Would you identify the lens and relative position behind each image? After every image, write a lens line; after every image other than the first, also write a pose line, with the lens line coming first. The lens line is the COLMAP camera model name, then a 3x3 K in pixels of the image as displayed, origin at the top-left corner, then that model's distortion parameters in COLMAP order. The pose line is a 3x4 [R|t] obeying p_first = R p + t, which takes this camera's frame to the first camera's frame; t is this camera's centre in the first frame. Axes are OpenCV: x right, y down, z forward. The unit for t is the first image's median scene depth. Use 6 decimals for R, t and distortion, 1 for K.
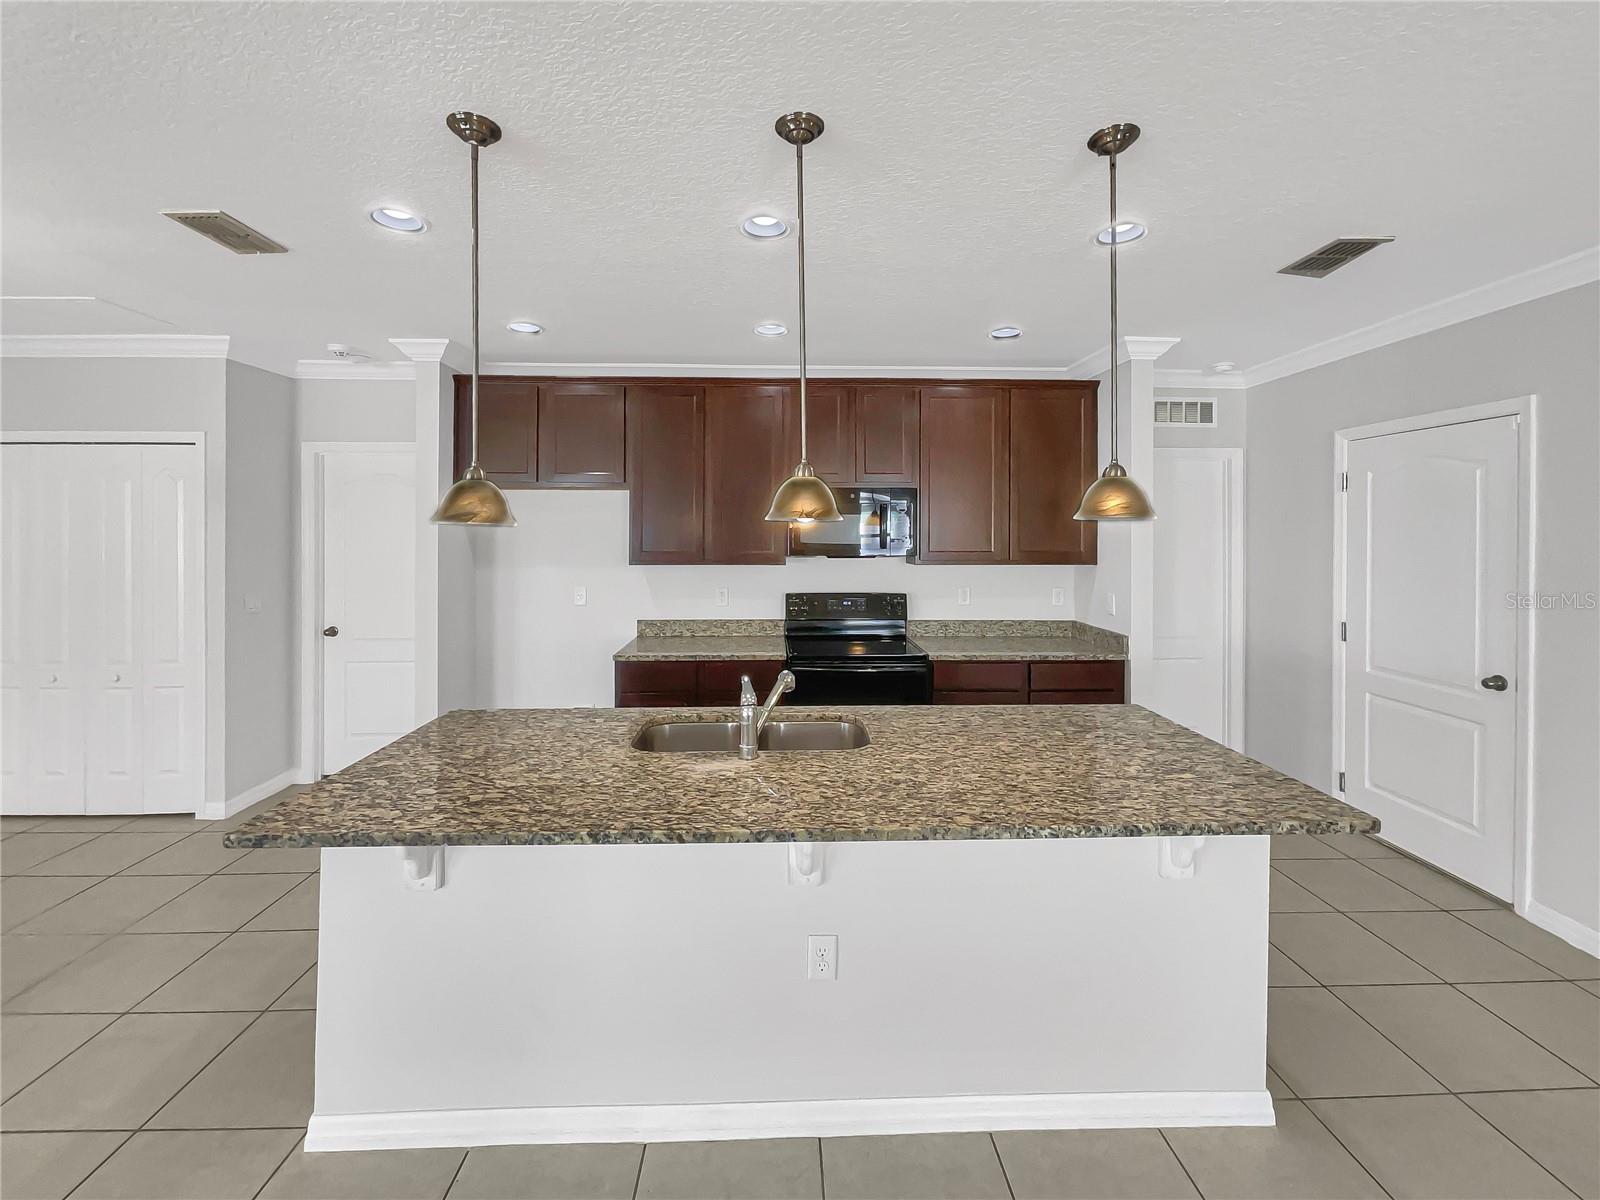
lens RADIAL K [[670.9, 0, 803.0], [0, 670.9, 533.2], [0, 0, 1]] dist [0.002662, 0.000468]
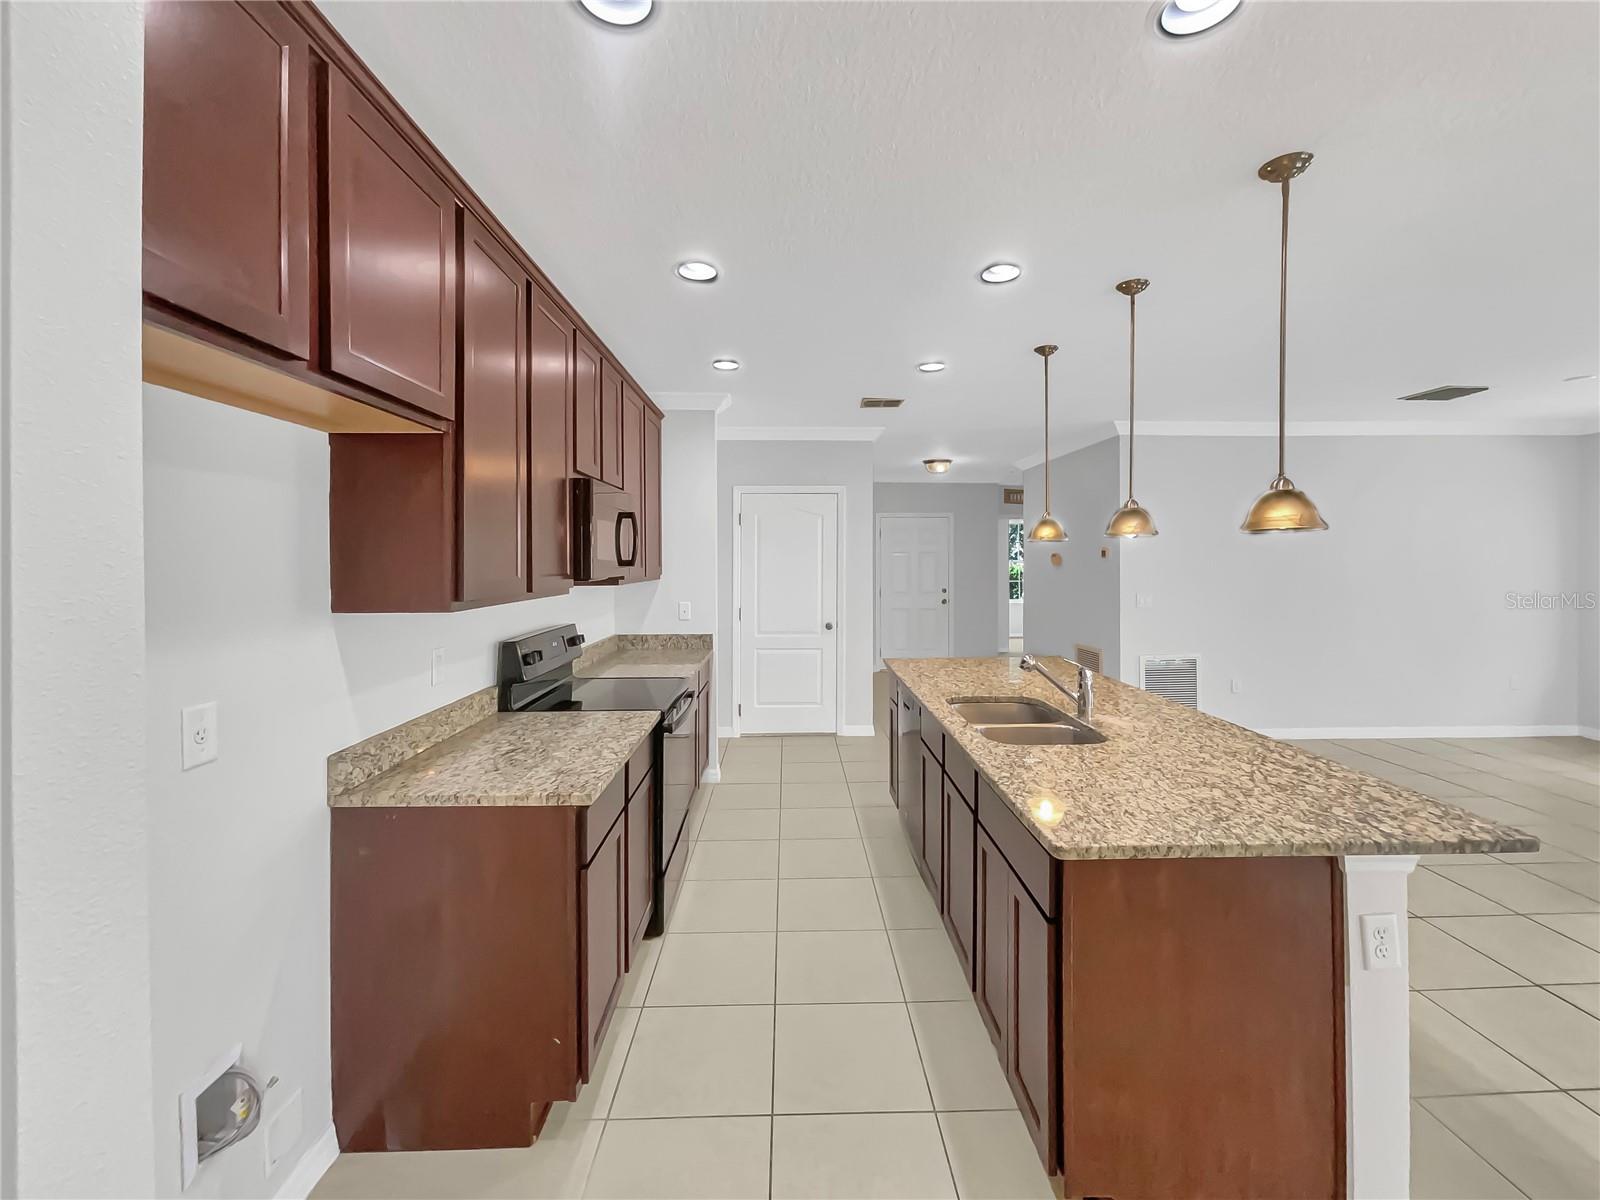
lens RADIAL K [[670.9, 0, 792.9], [0, 670.9, 560.8], [0, 0, 1]] dist [0.002662, 0.000468]
pose [[0.011908, -0.005132, 0.999916, -0.666449], [0.000674, 0.999987, 0.005125, 0.011372], [-0.999929, 0.000613, 0.011912, 0.746431]]
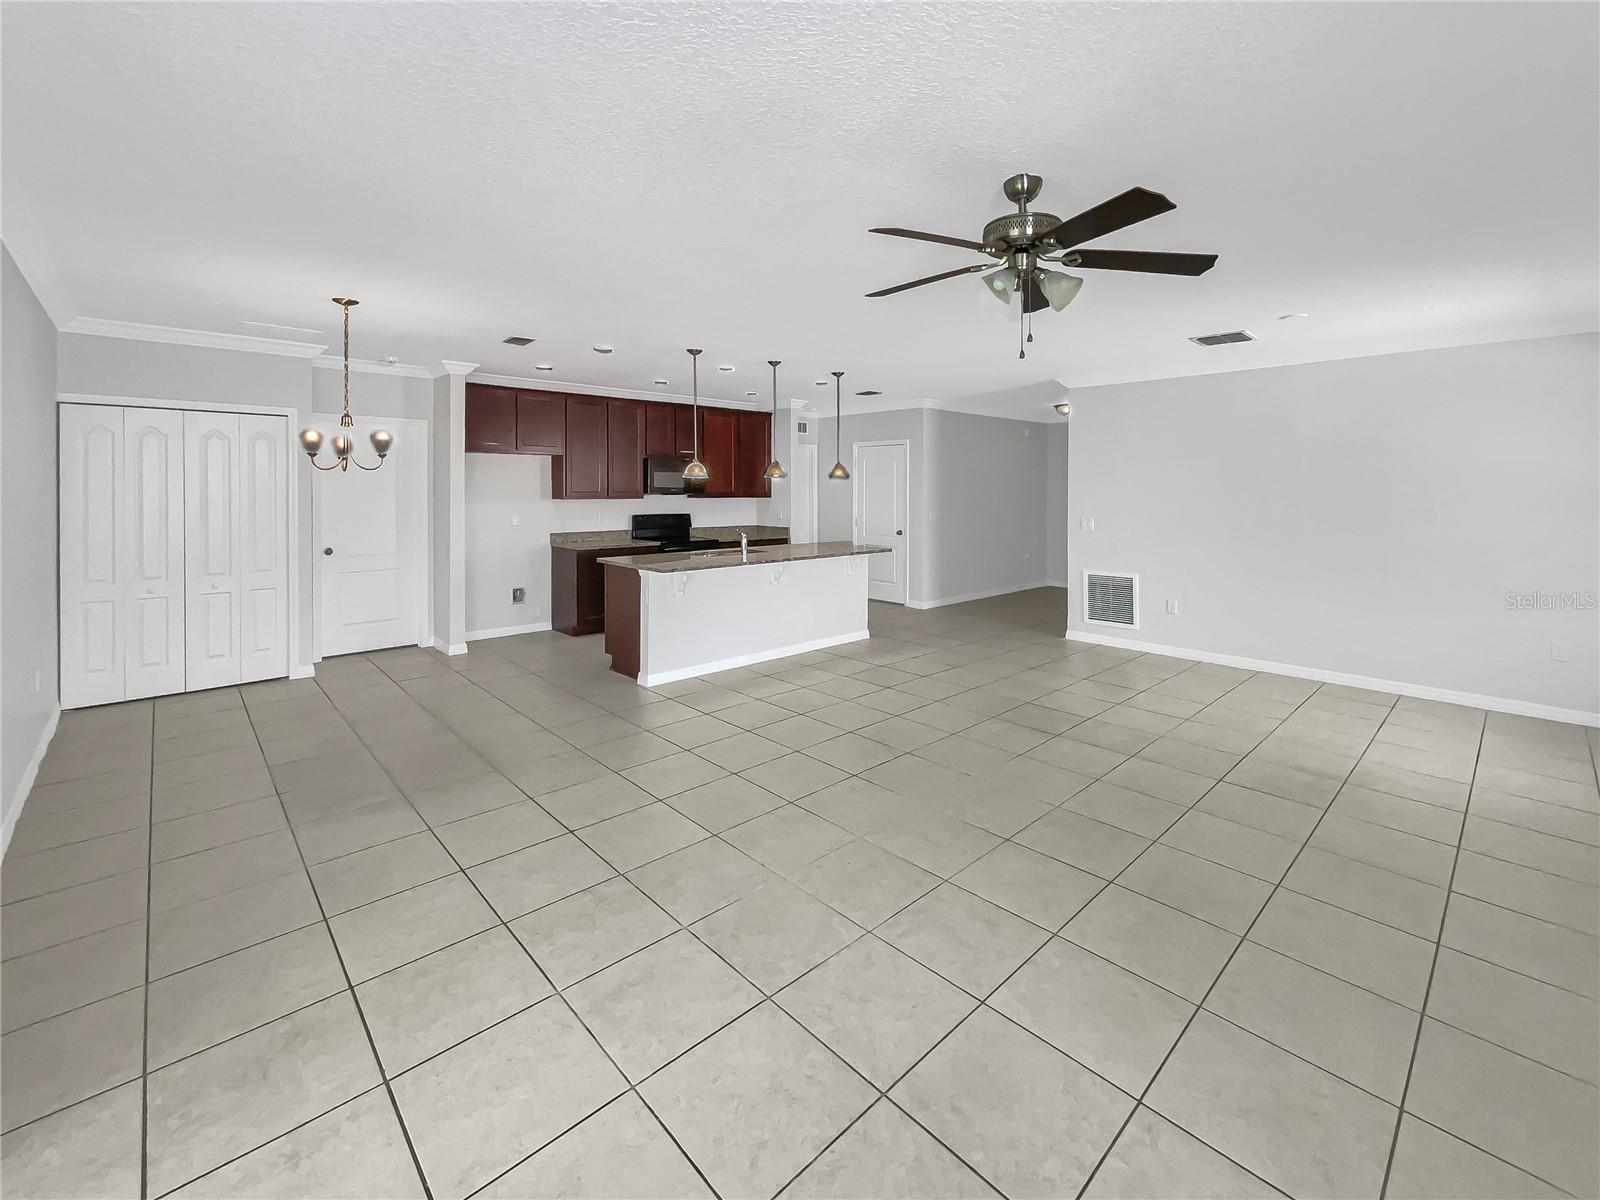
lens RADIAL K [[670.9, 0, 775.2], [0, 670.9, 490.5], [0, 0, 1]] dist [0.002662, 0.000468]
pose [[0.772179, -0.001987, 0.635401, -0.905716], [-0.003438, 0.999967, 0.007305, 0.008959], [-0.635395, -0.007825, 0.772147, -0.663301]]
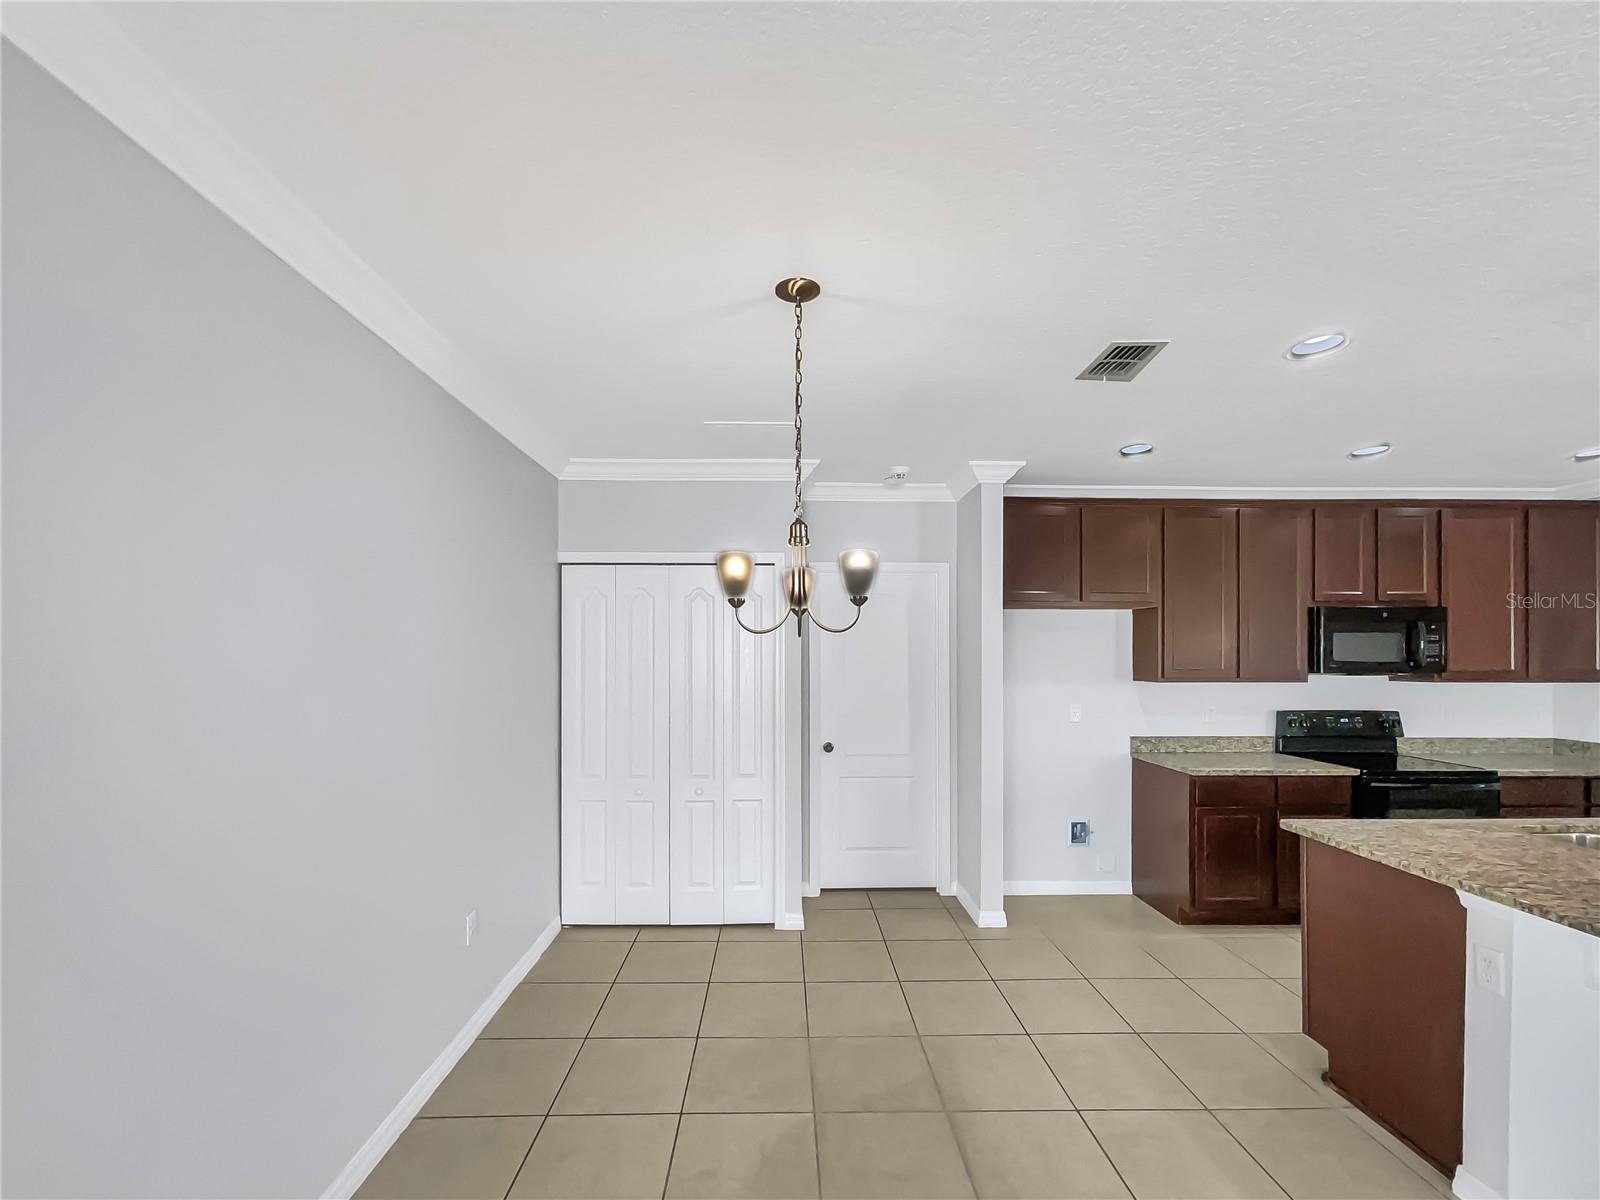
lens RADIAL K [[670.9, 0, 807.3], [0, 670.9, 653.5], [0, 0, 1]] dist [0.002662, 0.000468]
pose [[0.999999, 0.000688, 0.001561, -0.767991], [-0.000689, 0.999999, 0.000794, 0.002152], [-0.001561, -0.000795, 0.999998, -0.023941]]
